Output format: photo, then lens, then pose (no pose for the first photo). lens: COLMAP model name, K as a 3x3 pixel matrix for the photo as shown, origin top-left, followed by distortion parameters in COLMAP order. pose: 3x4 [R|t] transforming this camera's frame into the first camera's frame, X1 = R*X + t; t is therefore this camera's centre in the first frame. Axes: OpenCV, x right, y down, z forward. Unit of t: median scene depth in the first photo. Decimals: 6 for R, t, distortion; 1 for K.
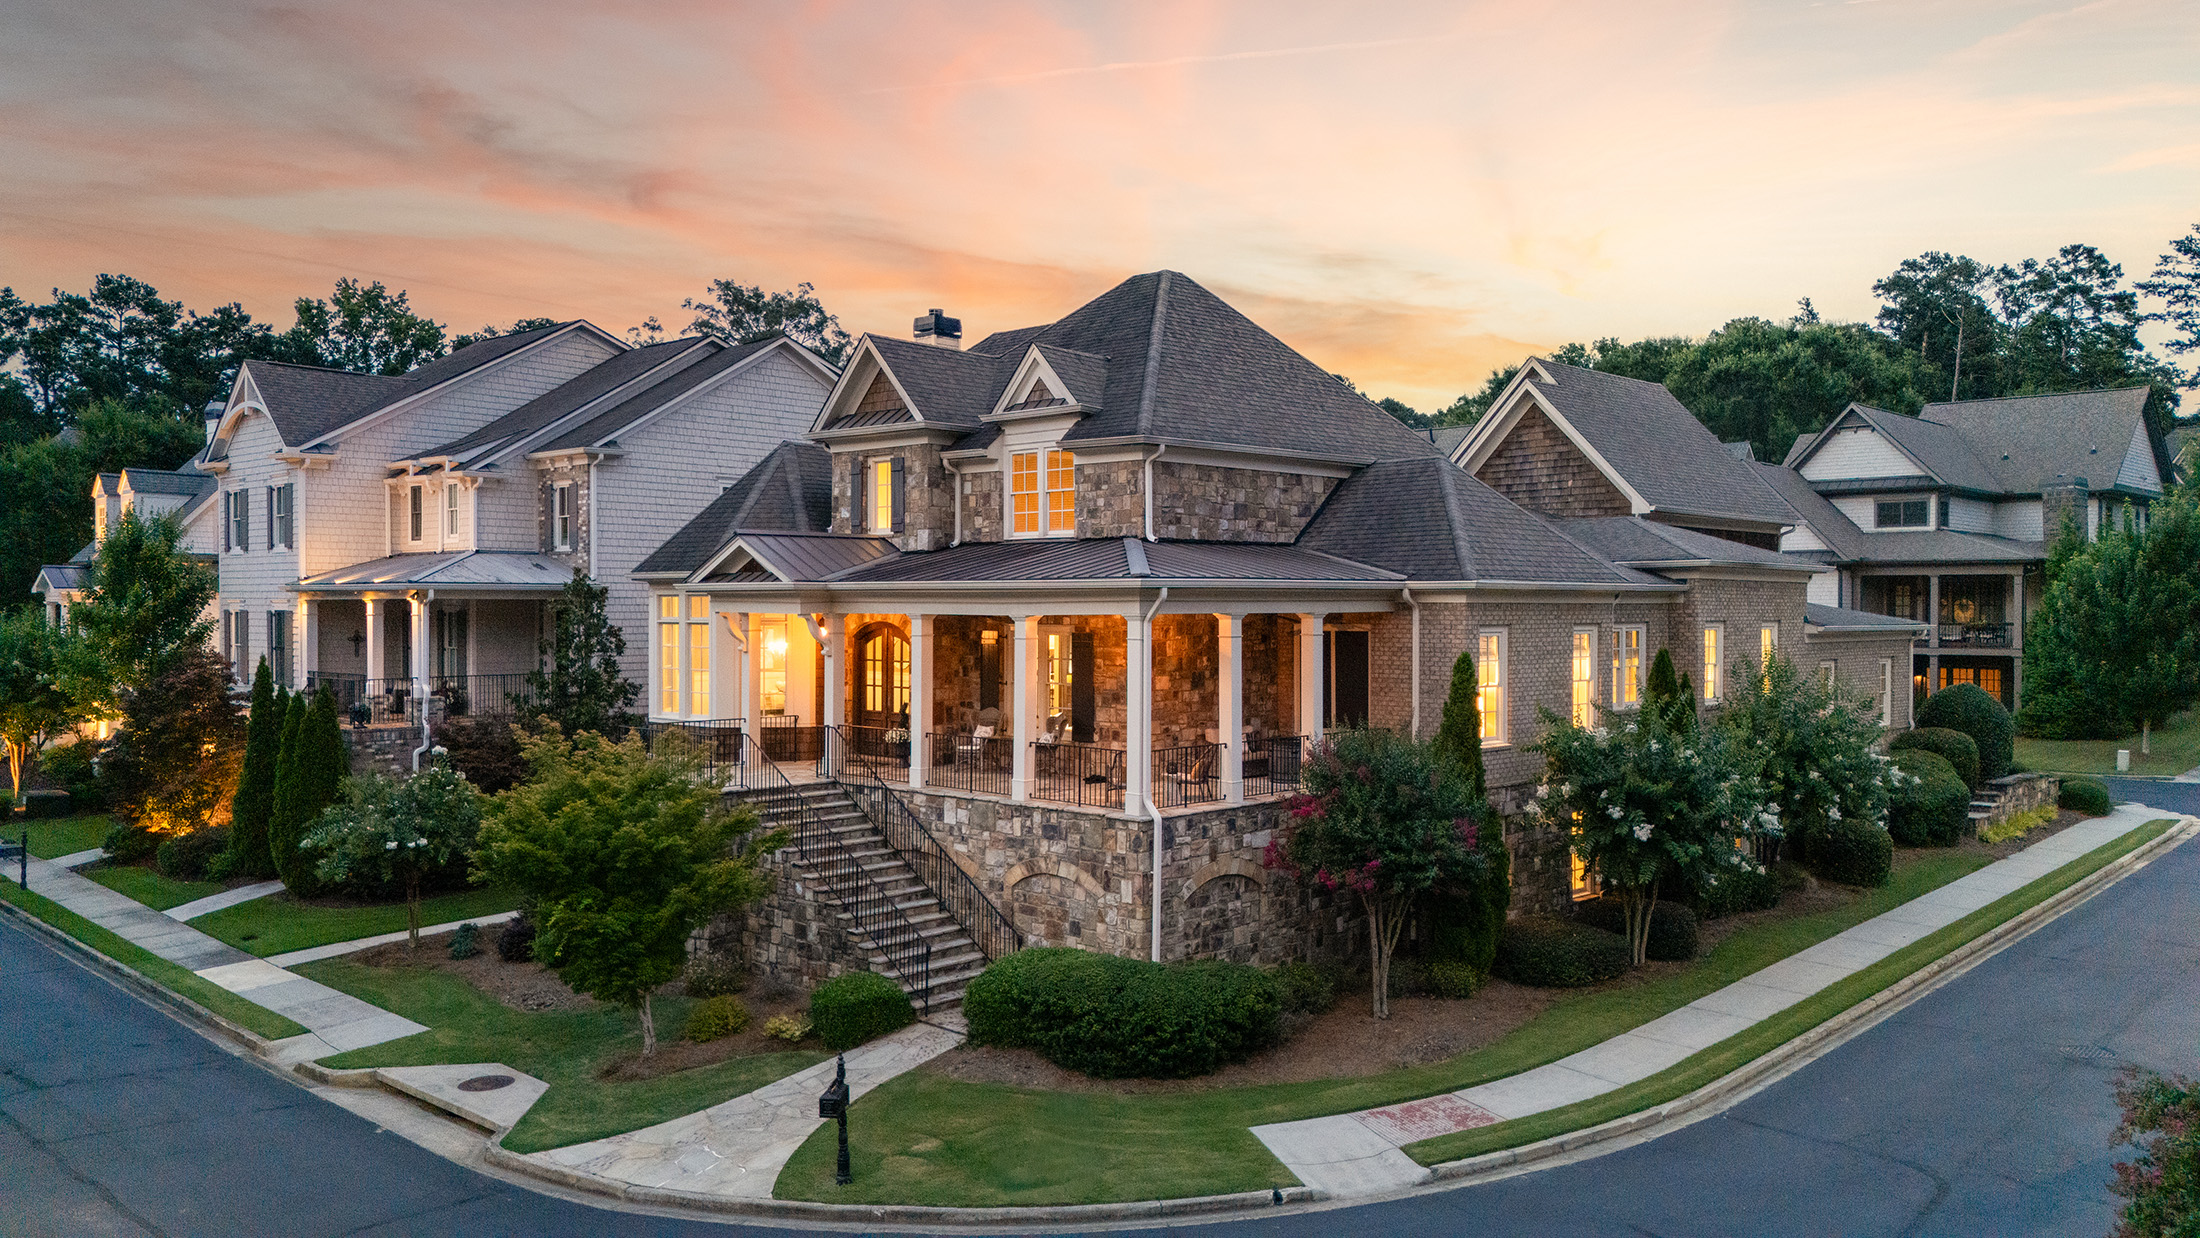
lens RADIAL K [[1626.4, 0, 1115.4], [0, 1626.4, 605.7], [0, 0, 1]] dist [0.007296, 0.001432]
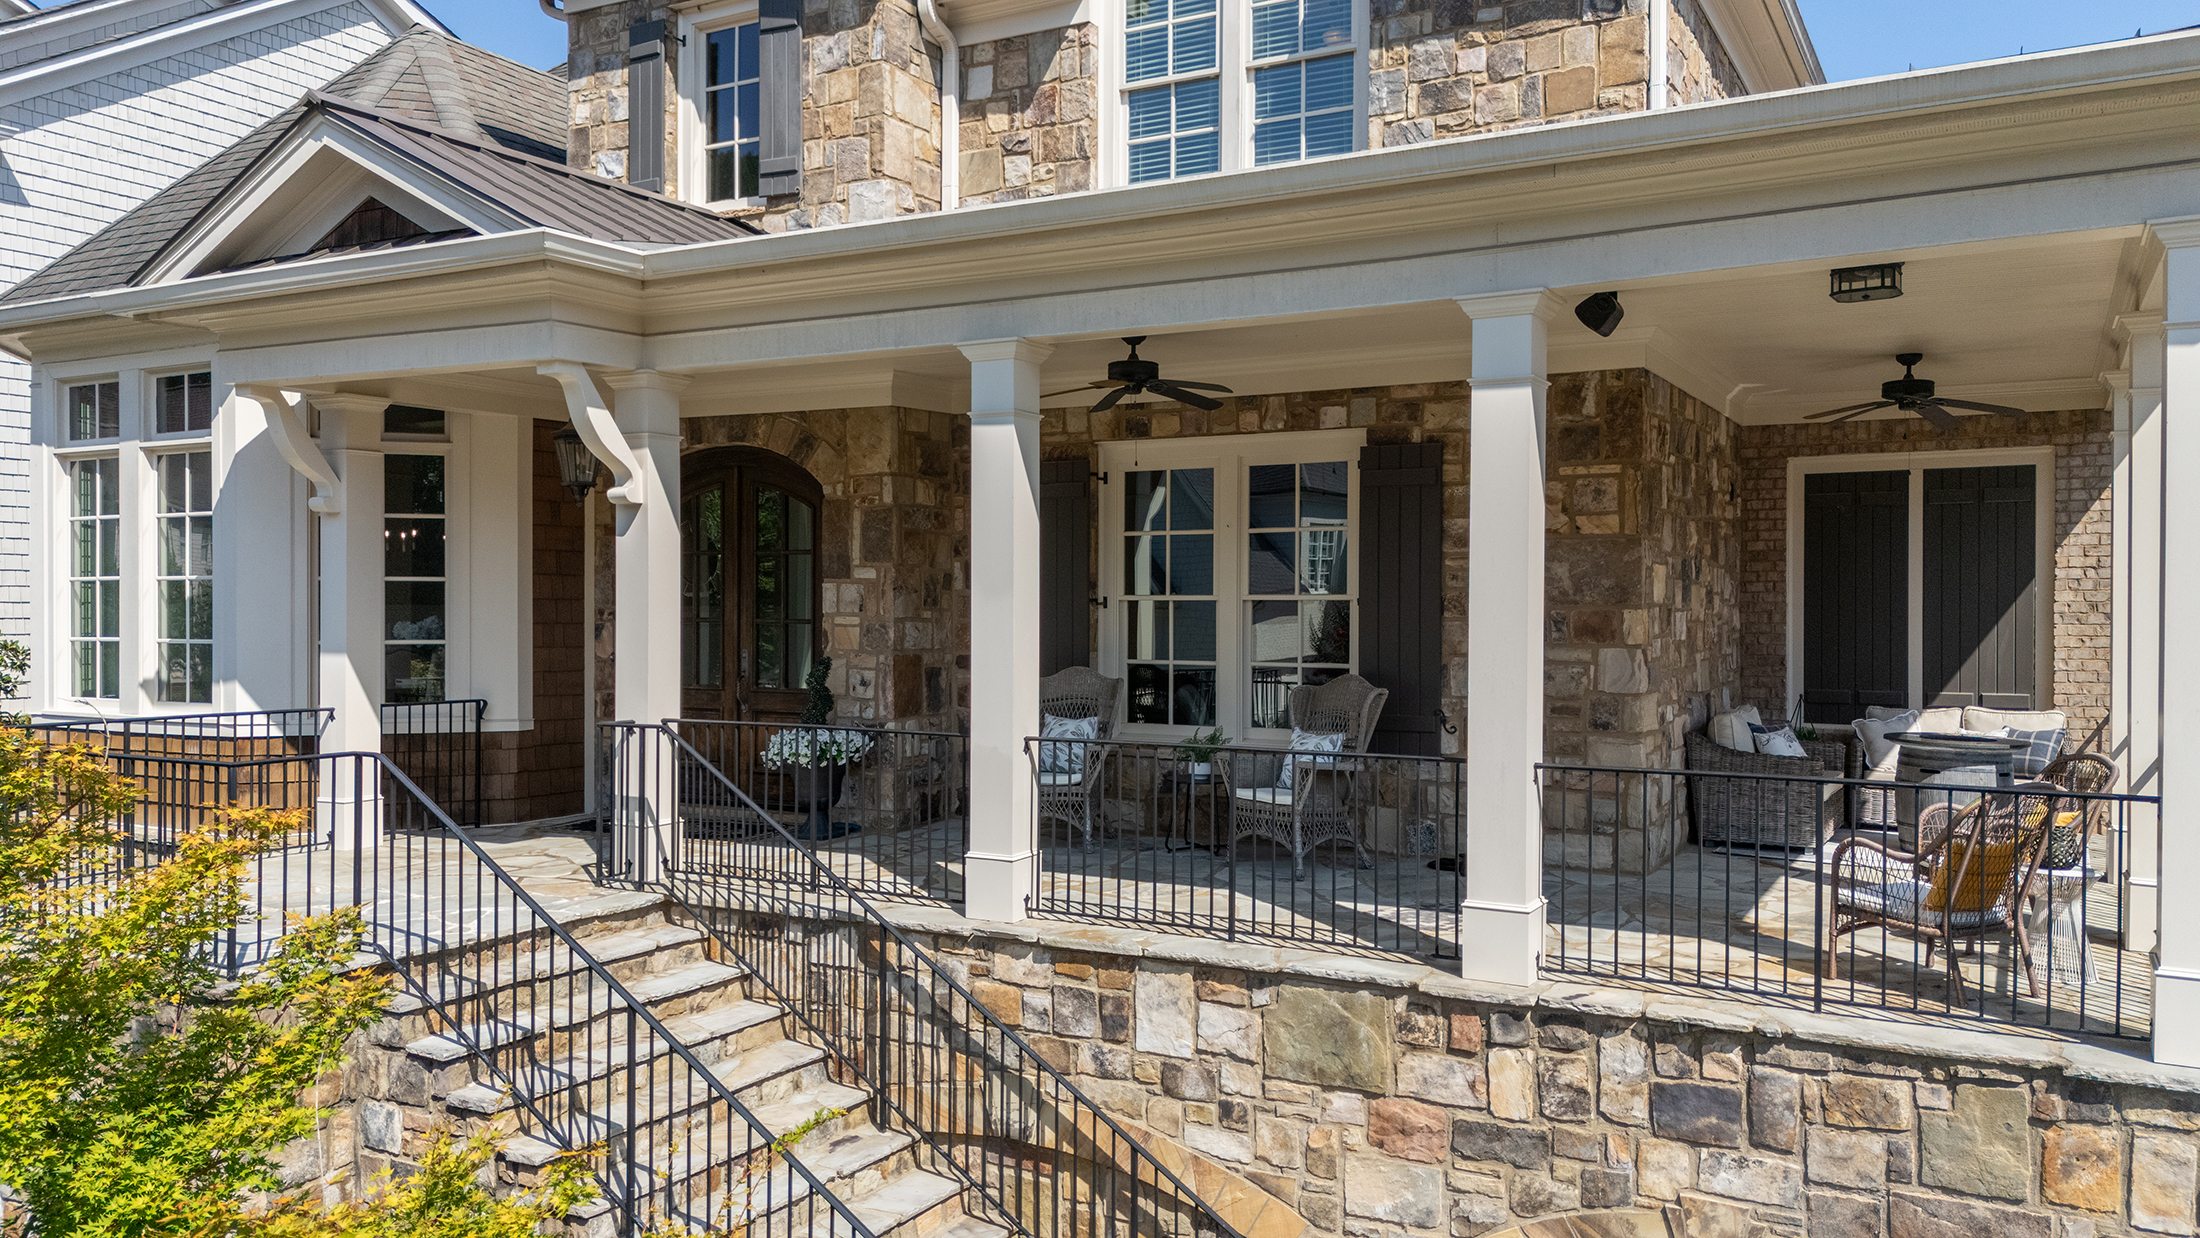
lens RADIAL K [[1626.4, 0, 1085.1], [0, 1626.4, 625.9], [0, 0, 1]] dist [0.007296, 0.001432]
pose [[0.967554, 0.000514, 0.252663, -0.177513], [-0.003011, 0.999950, 0.009495, 0.053507], [-0.252646, -0.009948, 0.967508, 0.693030]]
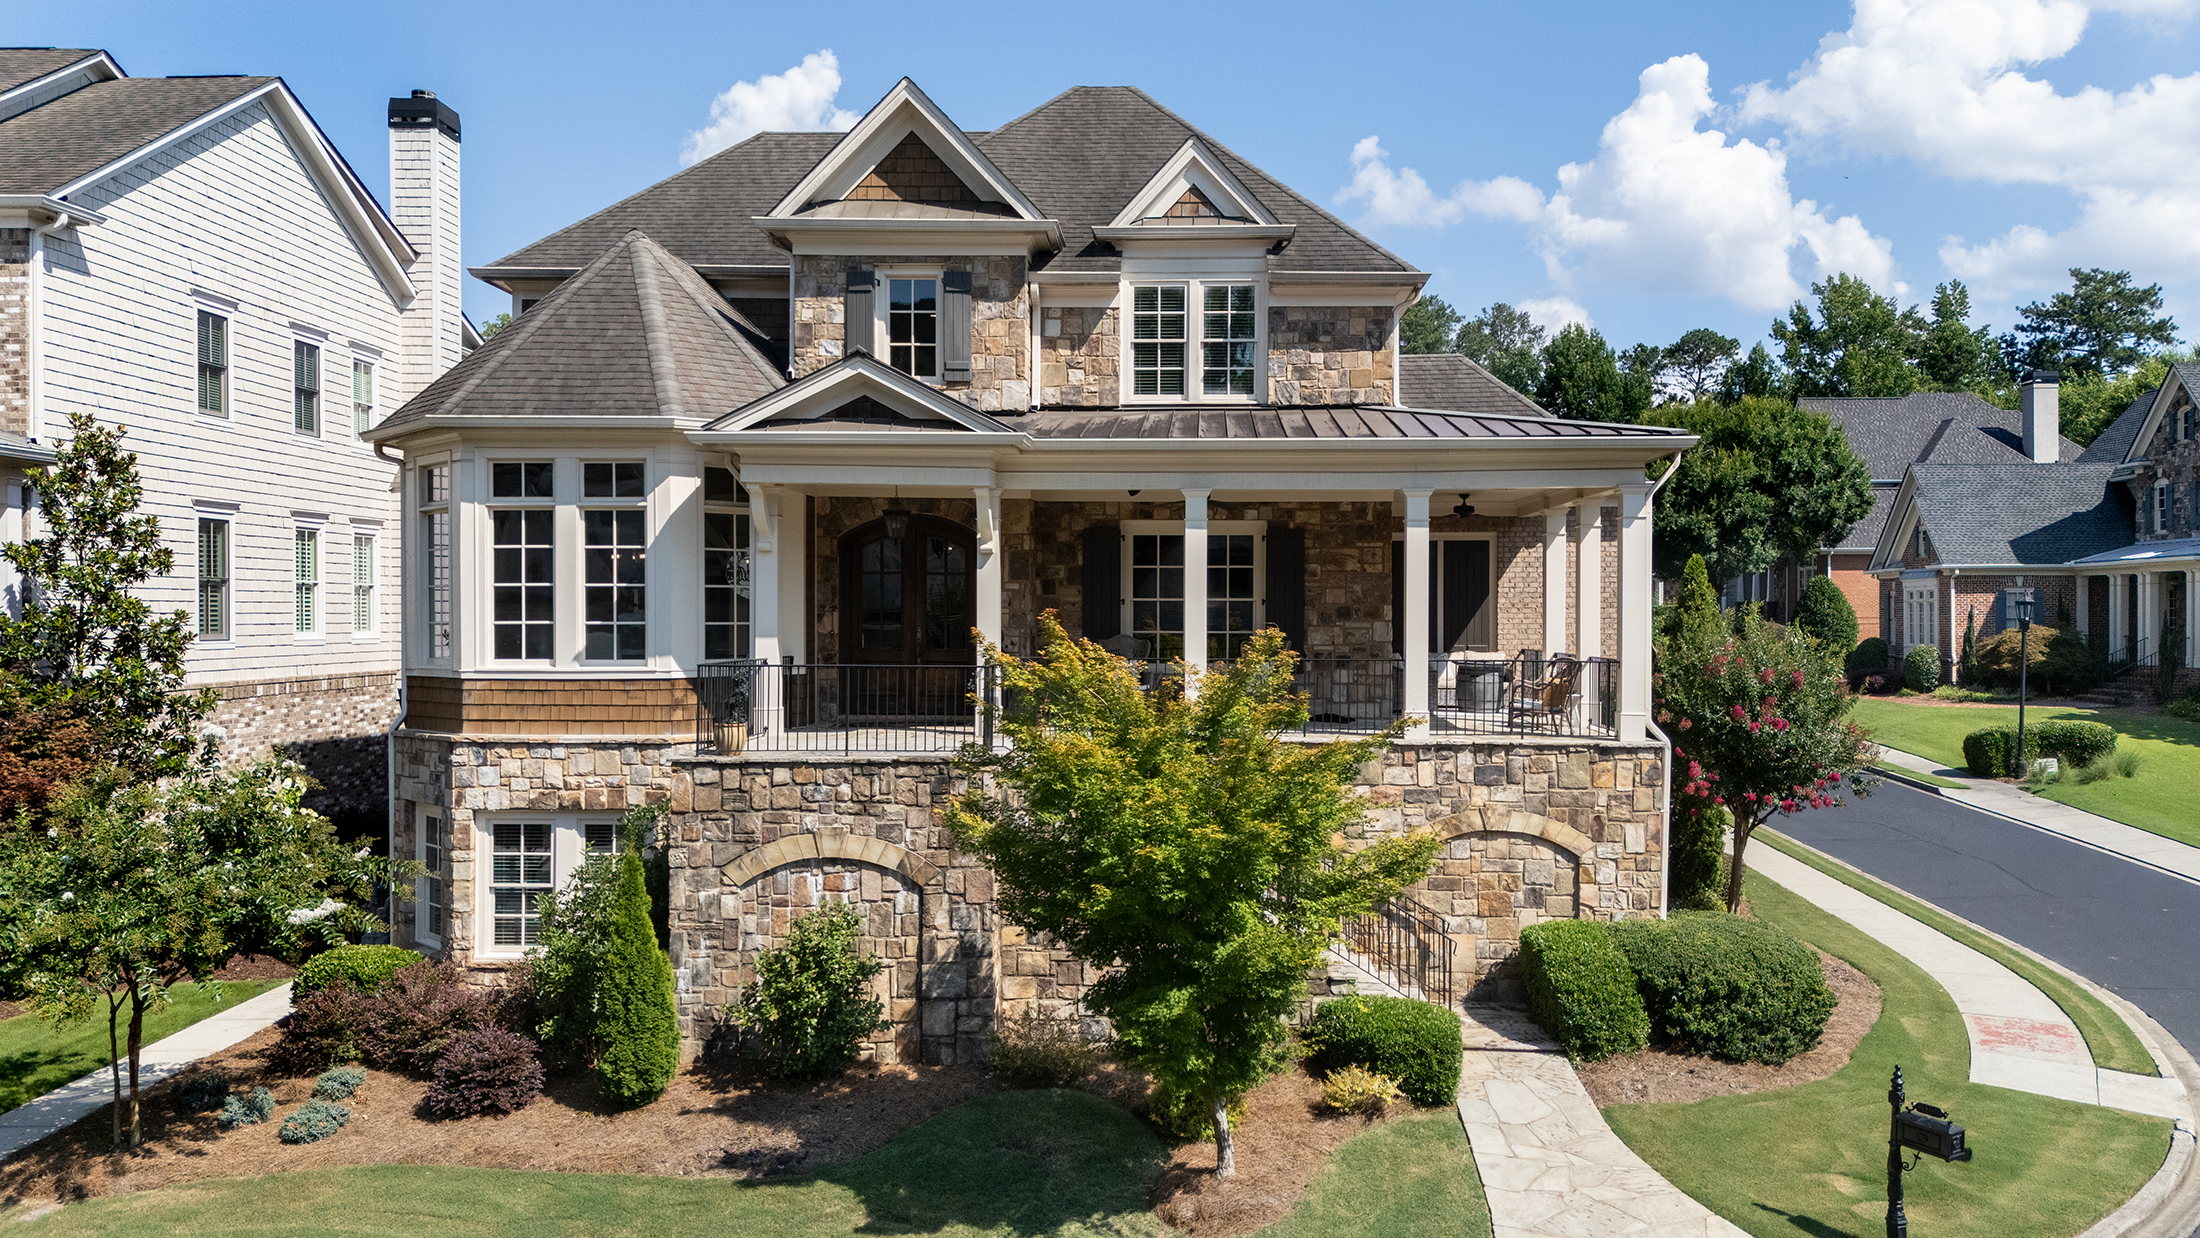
lens RADIAL K [[1700.7, 0, 1093.8], [0, 1700.7, 630.8], [0, 0, 1]] dist [0.030070, 0.001207]
pose [[0.746918, -0.002954, 0.664909, -0.626462], [-0.001623, 0.999979, 0.006267, 0.060265], [-0.664914, -0.005760, 0.746898, 0.475762]]
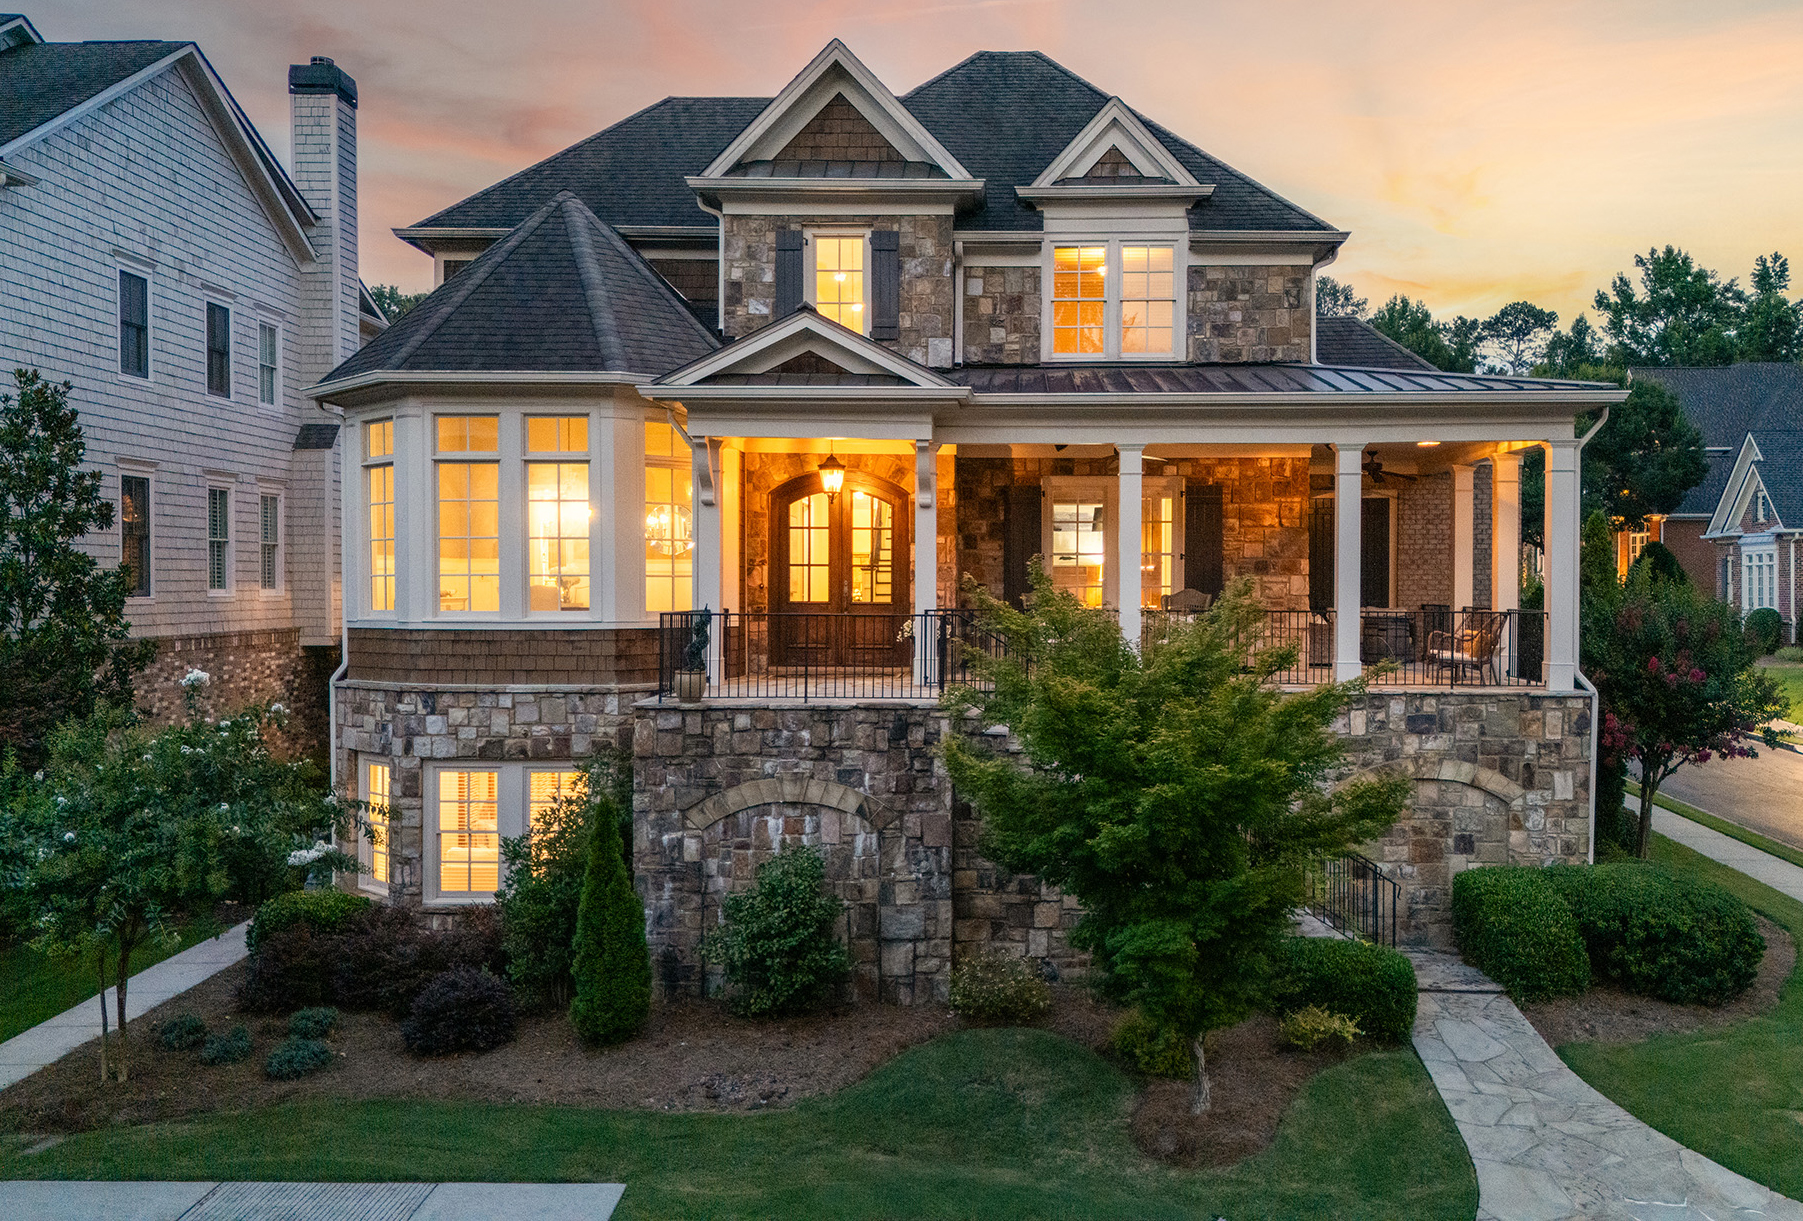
lens RADIAL K [[1663.3, 0, 910.8], [0, 1663.3, 614.6], [0, 0, 1]] dist [0.034222, 0.000000]
pose [[0.744878, -0.008706, 0.667144, -0.664953], [-0.001810, 0.999885, 0.015070, 0.067894], [-0.667199, -0.012433, 0.744776, 0.512947]]
